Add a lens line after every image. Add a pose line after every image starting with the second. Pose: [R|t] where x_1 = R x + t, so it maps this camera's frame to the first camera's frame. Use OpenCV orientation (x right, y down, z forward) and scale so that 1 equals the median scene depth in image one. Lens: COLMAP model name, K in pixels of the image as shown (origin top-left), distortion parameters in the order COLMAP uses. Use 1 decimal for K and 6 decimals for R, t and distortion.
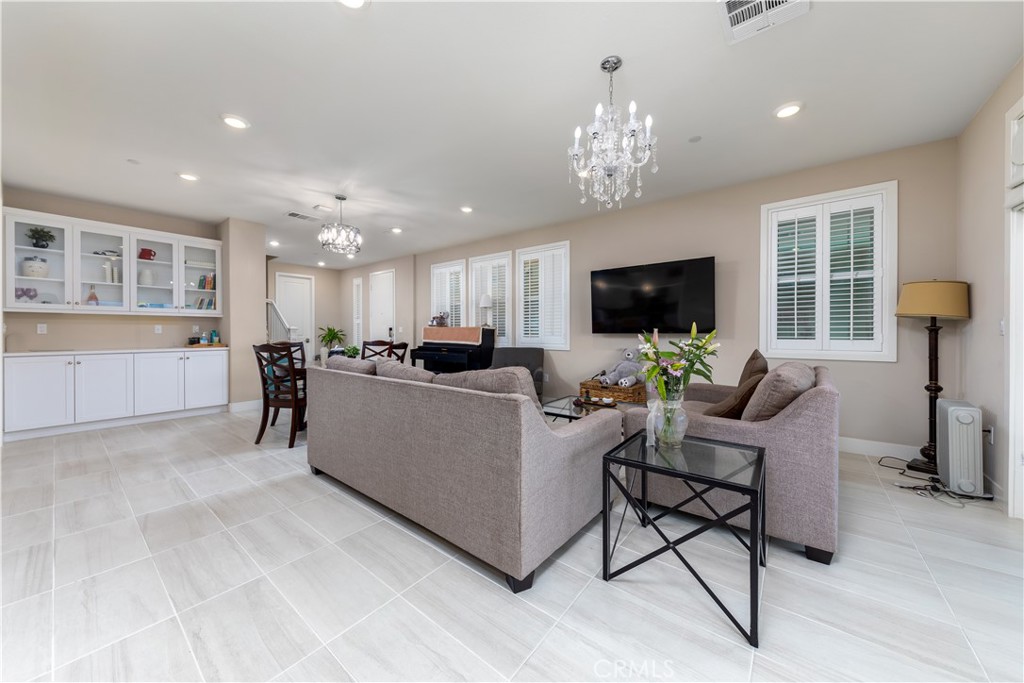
lens RADIAL K [[355.6, 0, 507.2], [0, 355.6, 333.5], [0, 0, 1]] dist [0.007231, -0.002523]
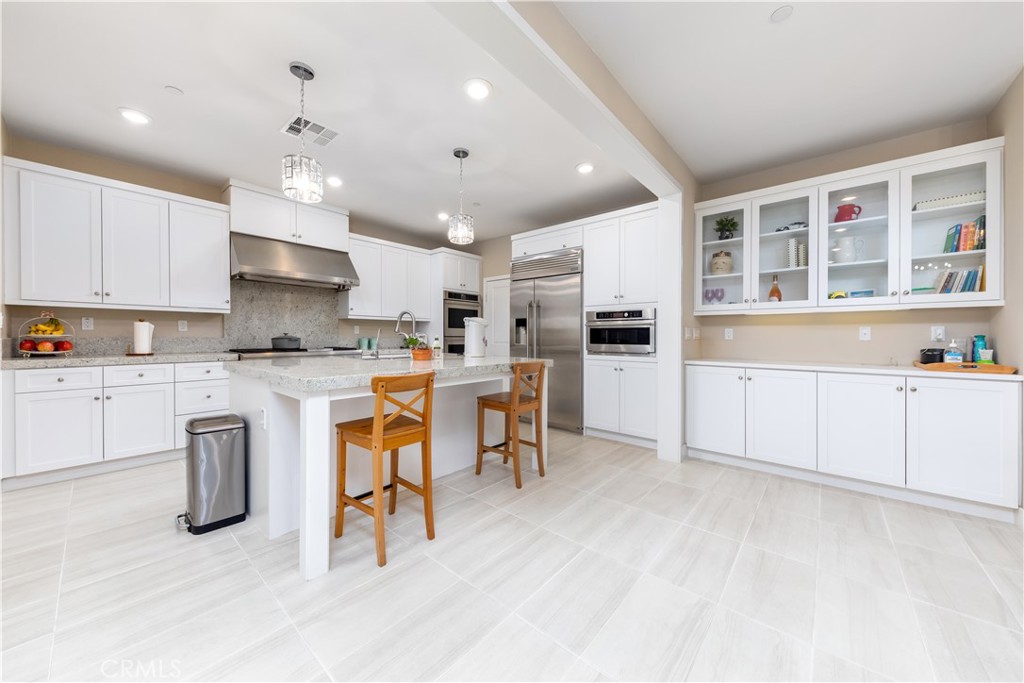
lens RADIAL K [[355.6, 0, 513.7], [0, 355.6, 336.7], [0, 0, 1]] dist [0.007231, -0.002523]
pose [[-0.037838, 0.002539, -0.999281, -0.349285], [-0.006793, 0.999973, 0.002798, -0.004121], [0.999261, 0.006894, -0.037819, 0.430291]]
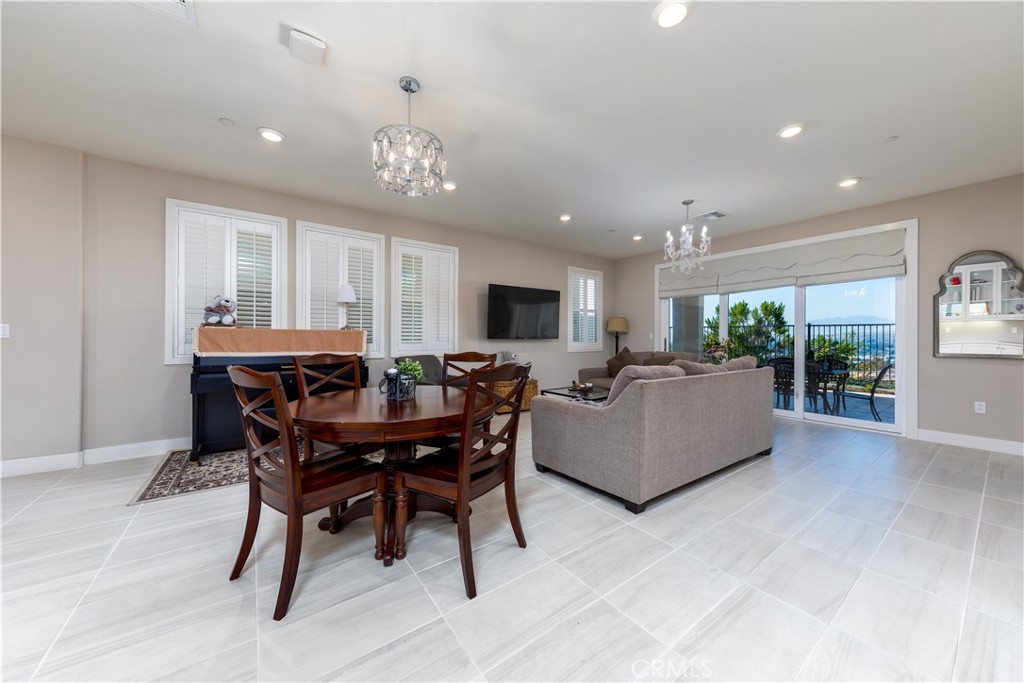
lens RADIAL K [[355.6, 0, 506.8], [0, 355.6, 336.8], [0, 0, 1]] dist [0.007231, -0.002523]
pose [[0.276541, 0.002009, 0.961000, -0.816545], [0.000975, 0.999997, -0.002372, -0.003736], [-0.961002, 0.001593, 0.276538, 0.617570]]
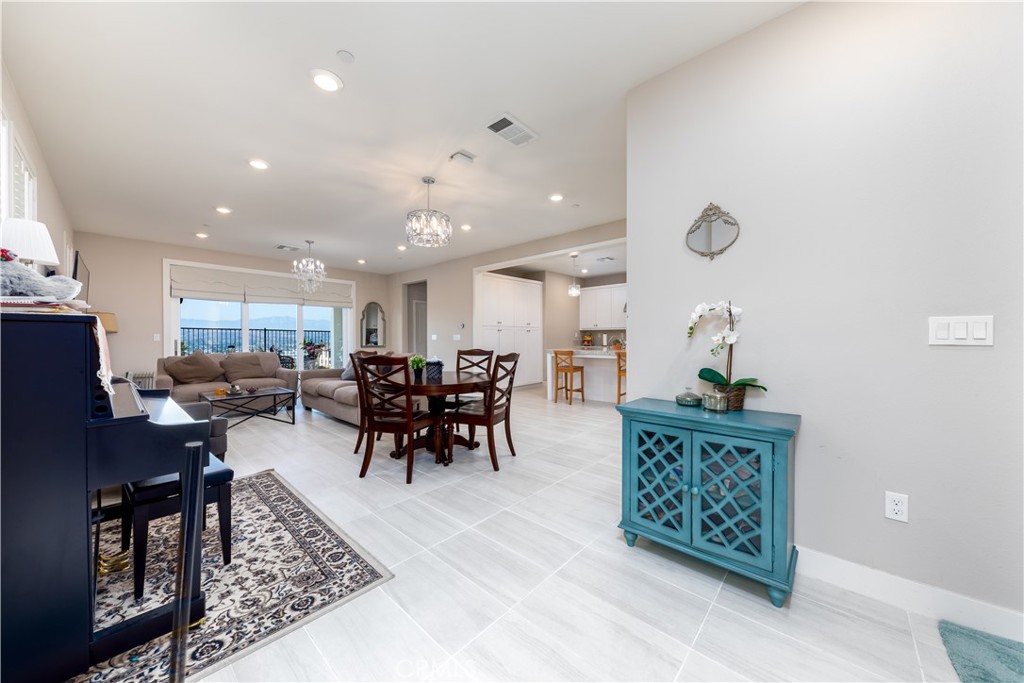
lens RADIAL K [[355.6, 0, 519.6], [0, 355.6, 338.1], [0, 0, 1]] dist [0.007231, -0.002523]
pose [[-0.998883, 0.002299, 0.047205, -0.627659], [0.002312, 0.999997, 0.000213, -0.006172], [-0.047204, 0.000322, -0.998885, 1.598962]]
